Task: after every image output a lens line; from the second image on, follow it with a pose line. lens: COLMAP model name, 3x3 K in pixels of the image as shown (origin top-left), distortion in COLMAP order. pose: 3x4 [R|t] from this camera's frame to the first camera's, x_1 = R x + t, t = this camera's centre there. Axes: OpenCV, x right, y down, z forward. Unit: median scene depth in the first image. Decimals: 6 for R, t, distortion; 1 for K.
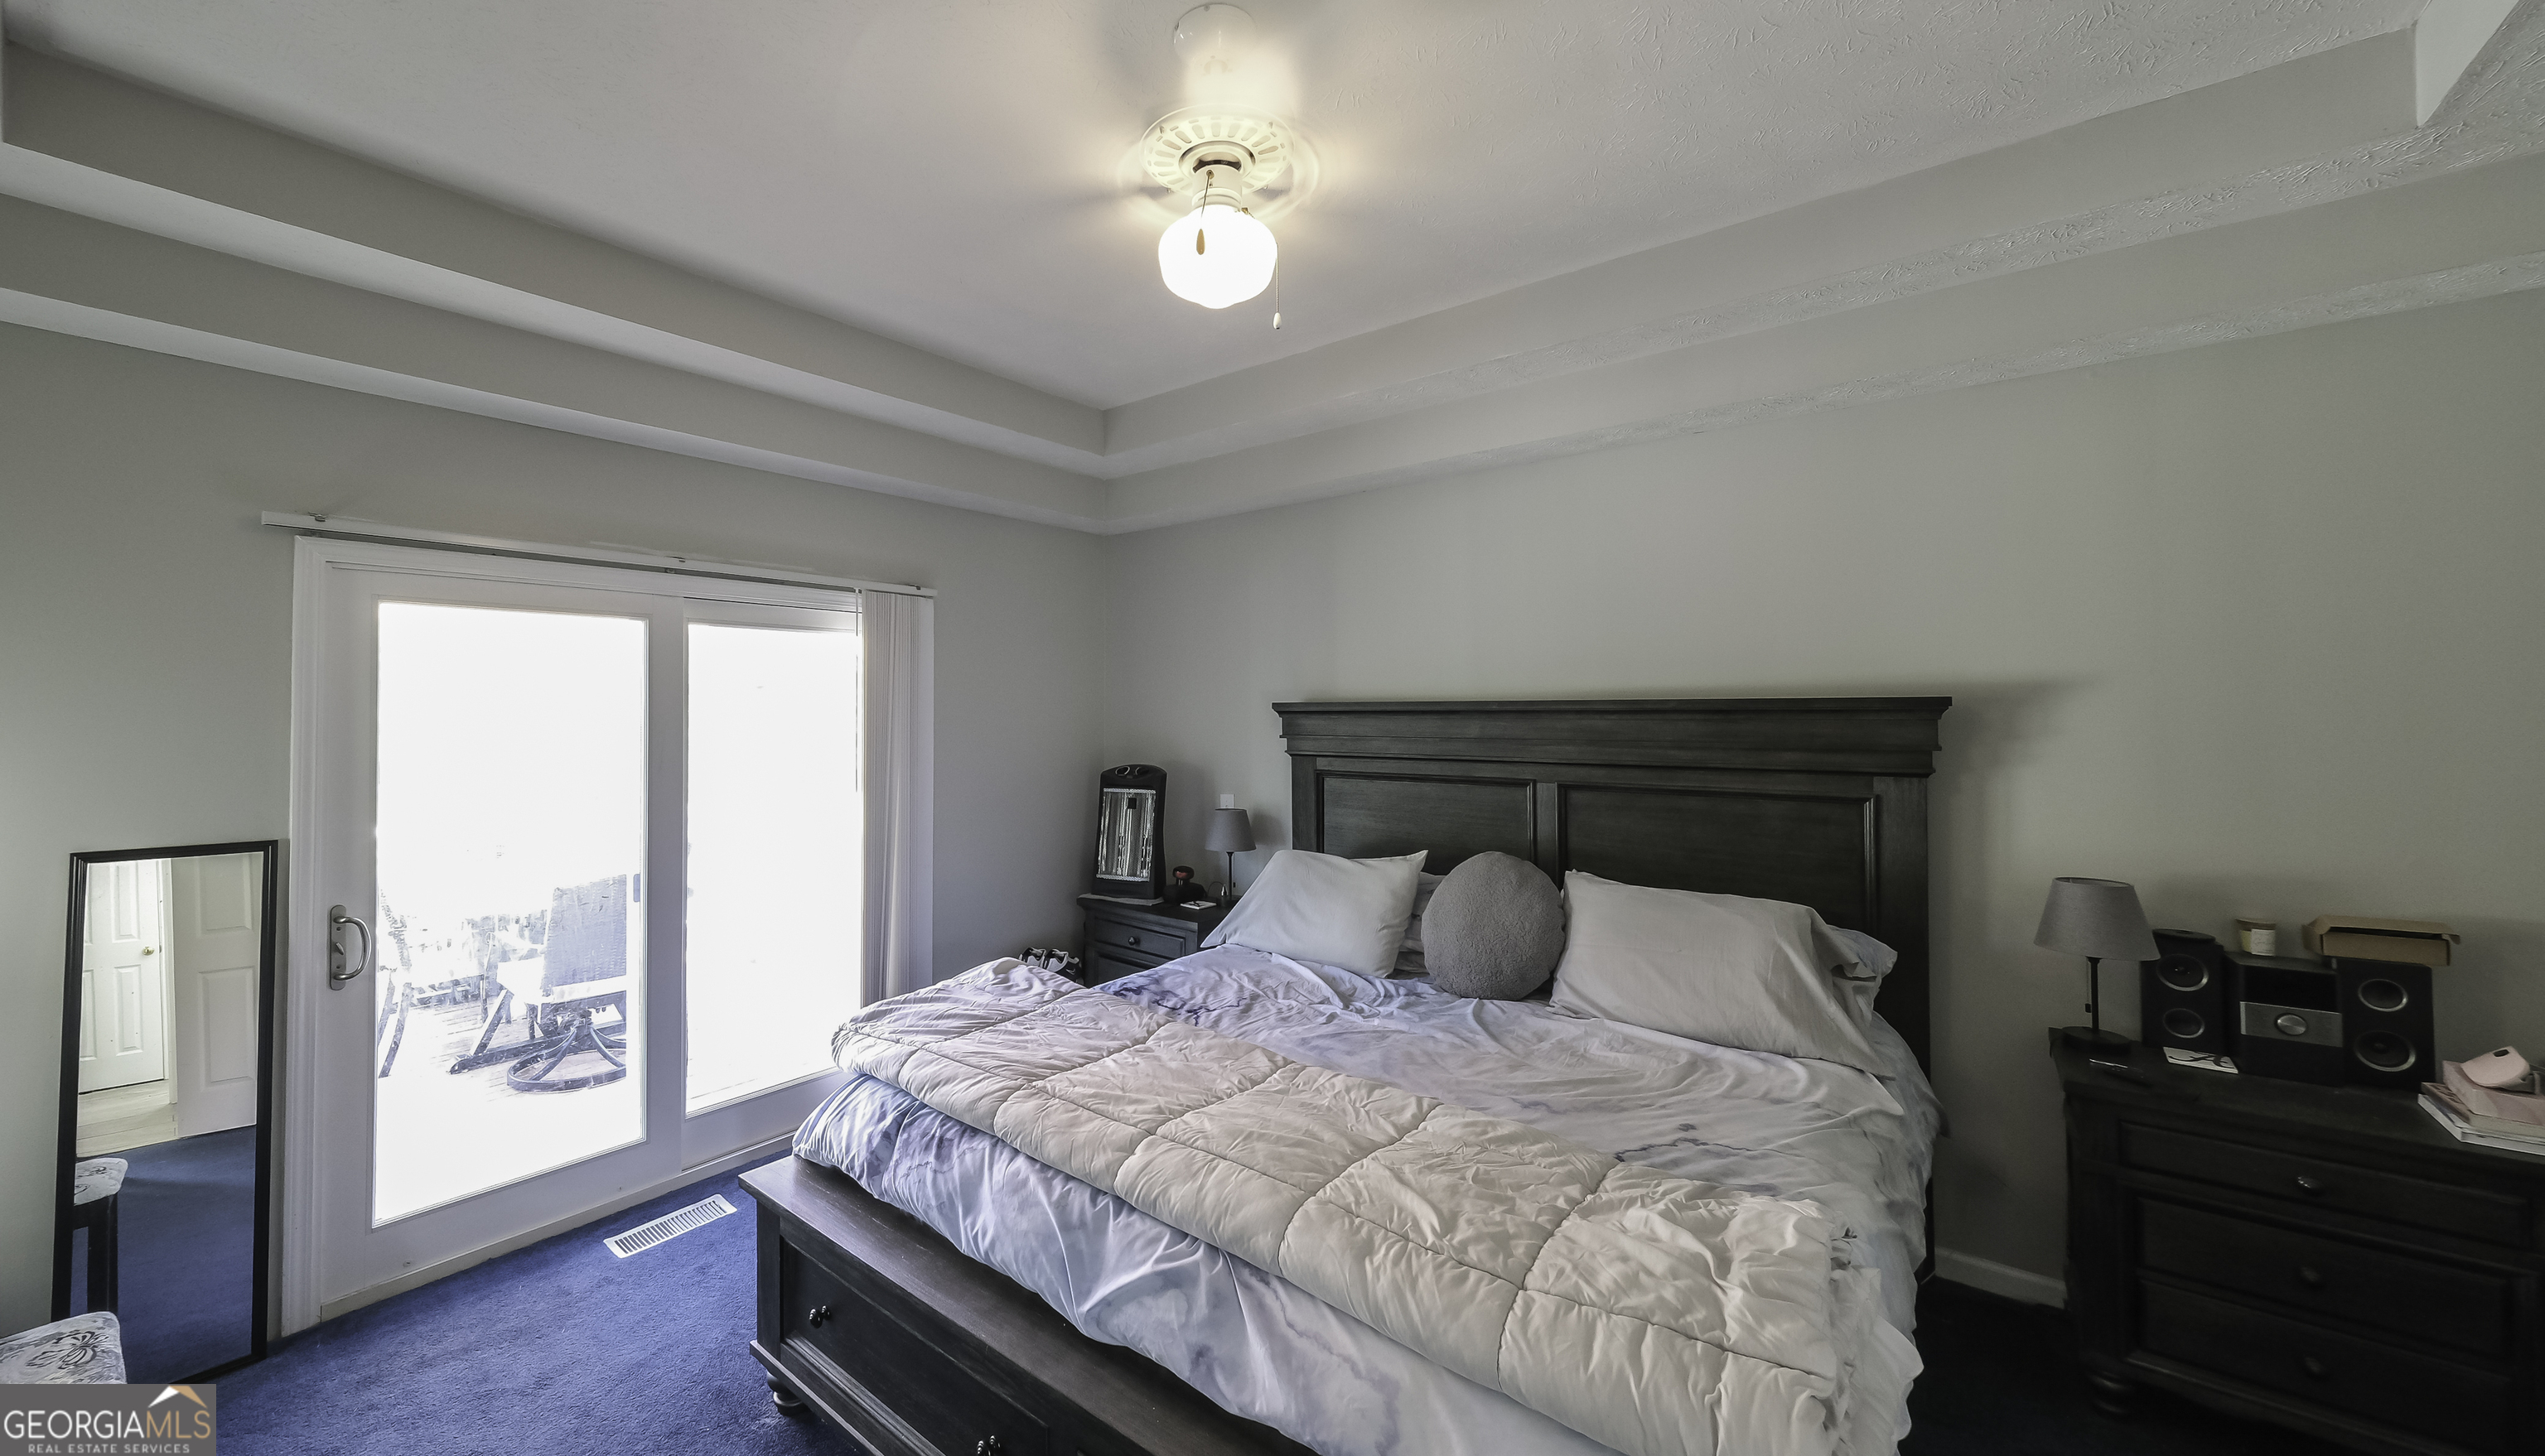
lens RADIAL K [[928.9, 0, 1184.5], [0, 928.9, 691.4], [0, 0, 1]] dist [-0.001067, -0.000083]
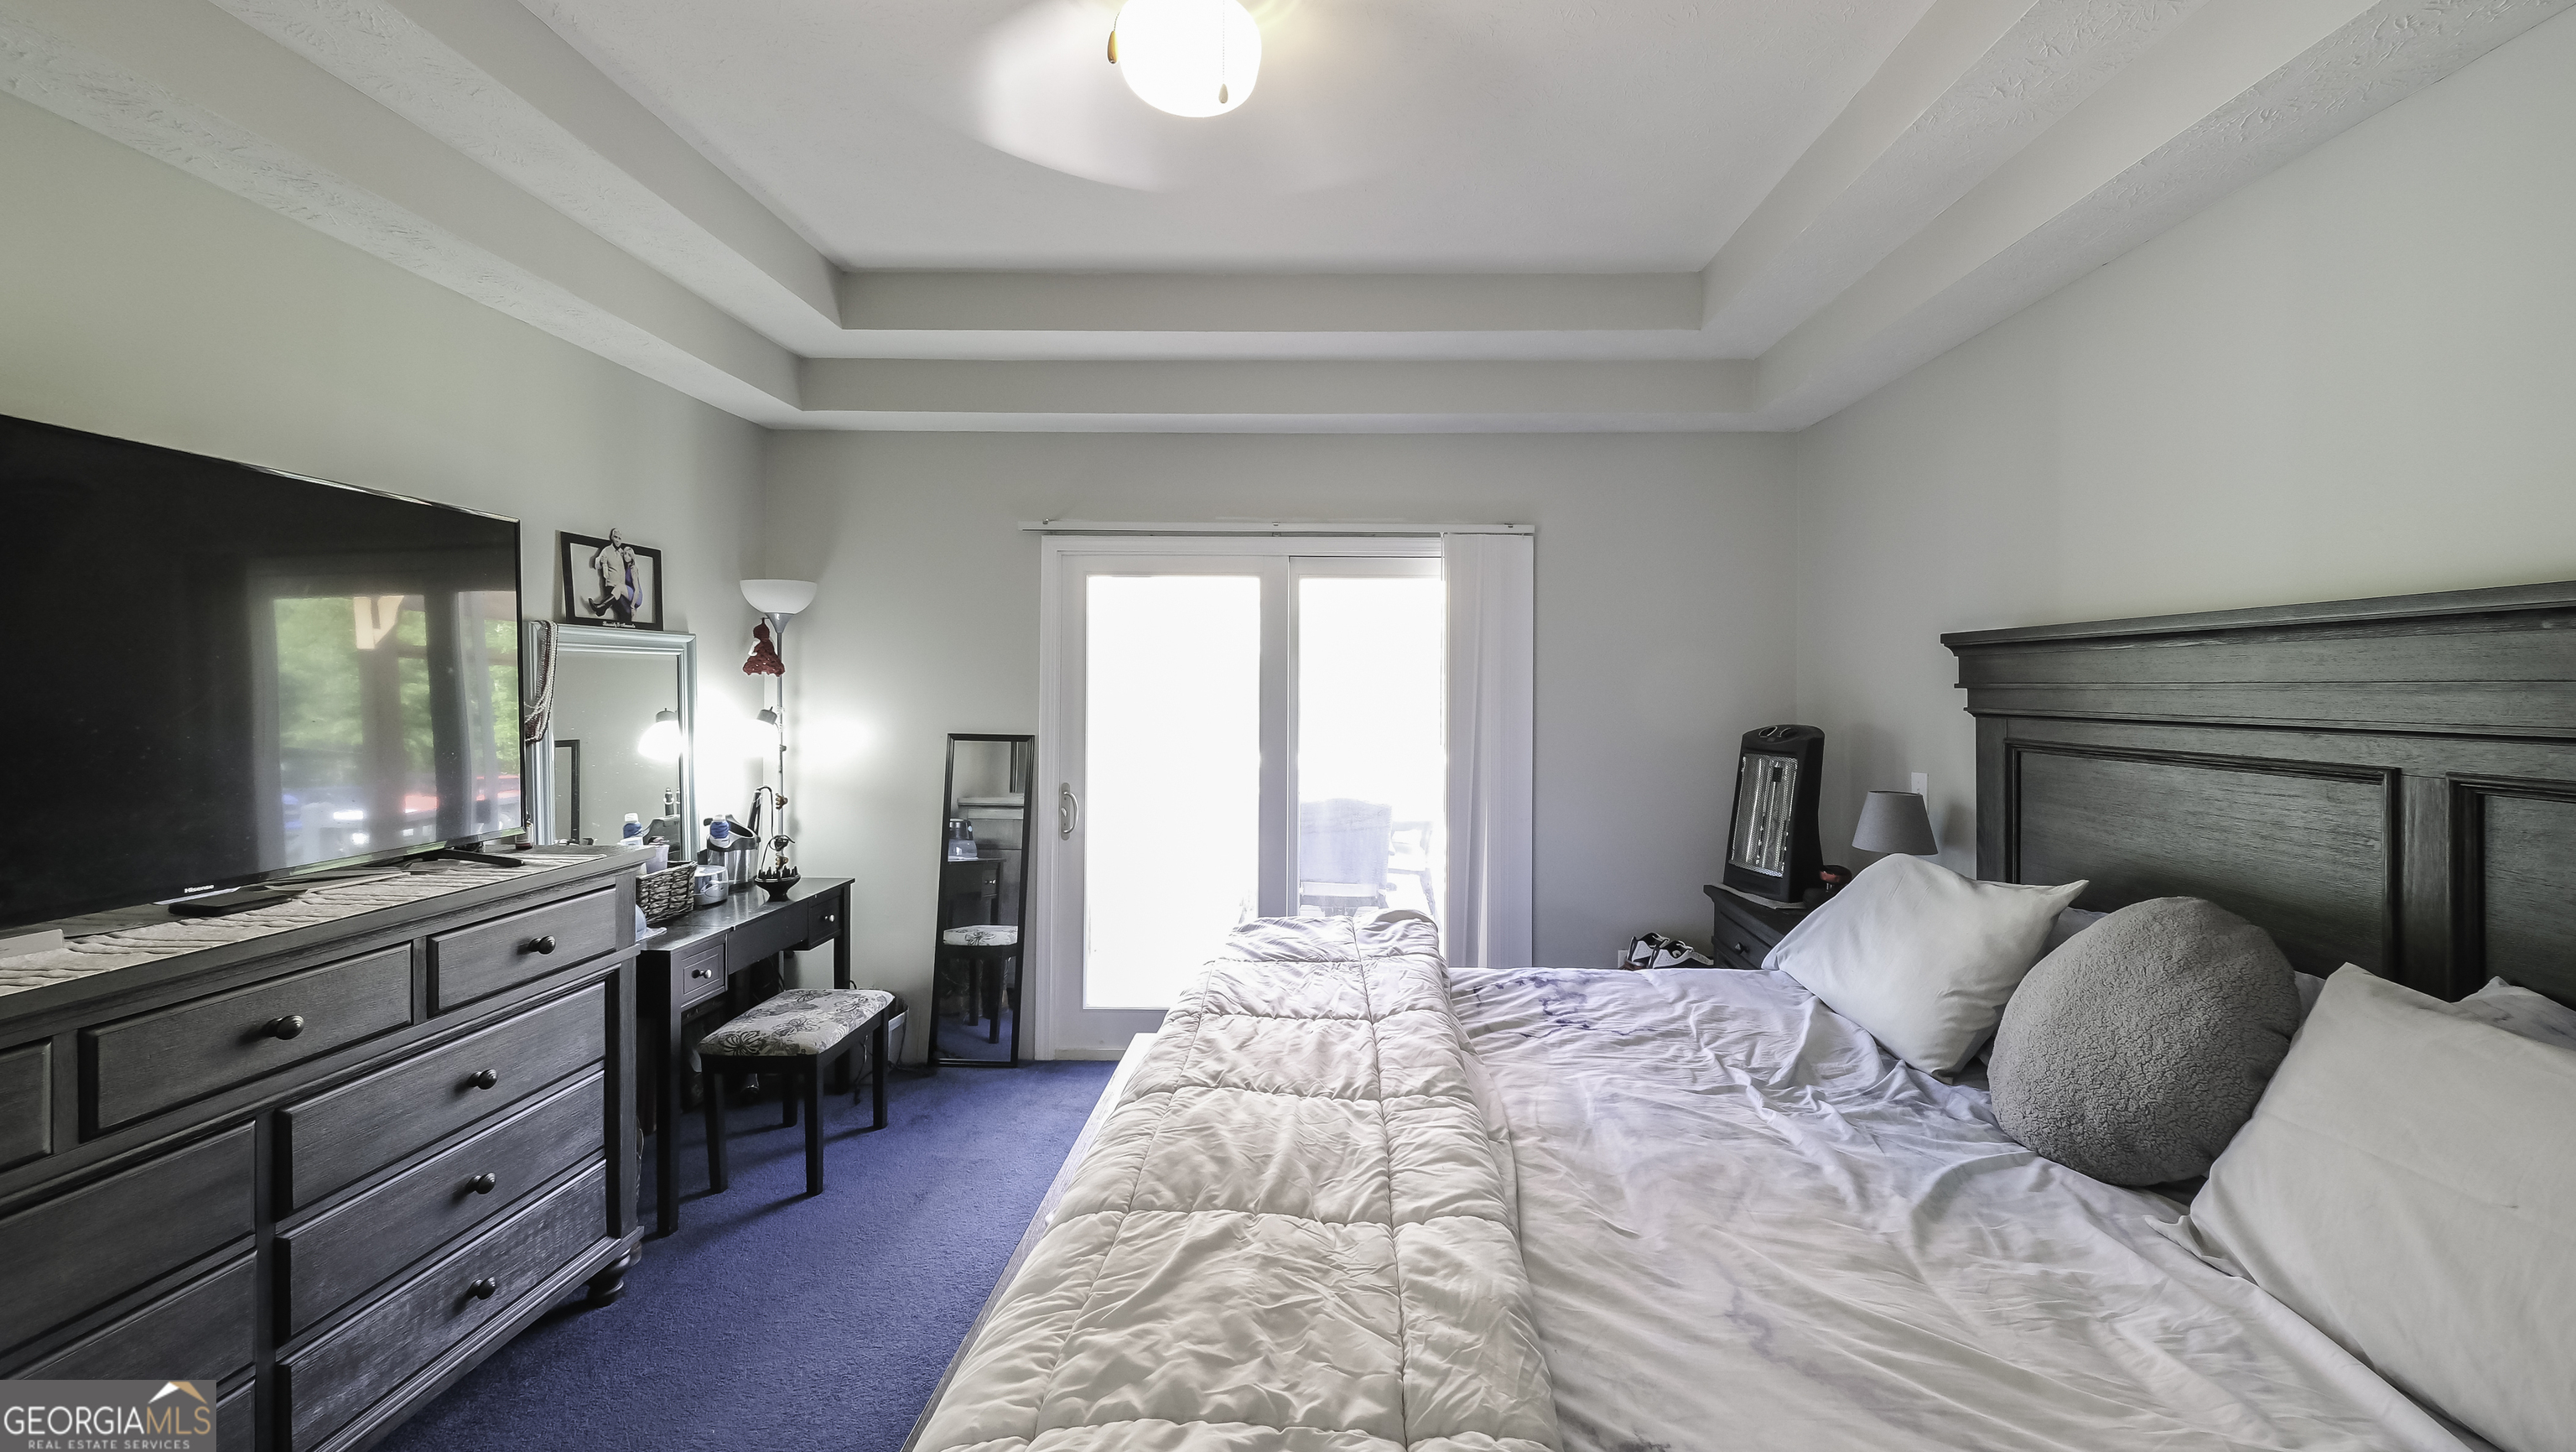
lens RADIAL K [[935.5, 0, 1339.3], [0, 935.5, 685.7], [0, 0, 1]] dist [-0.006962, -0.000362]
pose [[0.642251, 0.007020, -0.766462, 0.458247], [0.006027, 0.999881, 0.014208, 0.051570], [0.766471, -0.013744, 0.642132, 0.349141]]
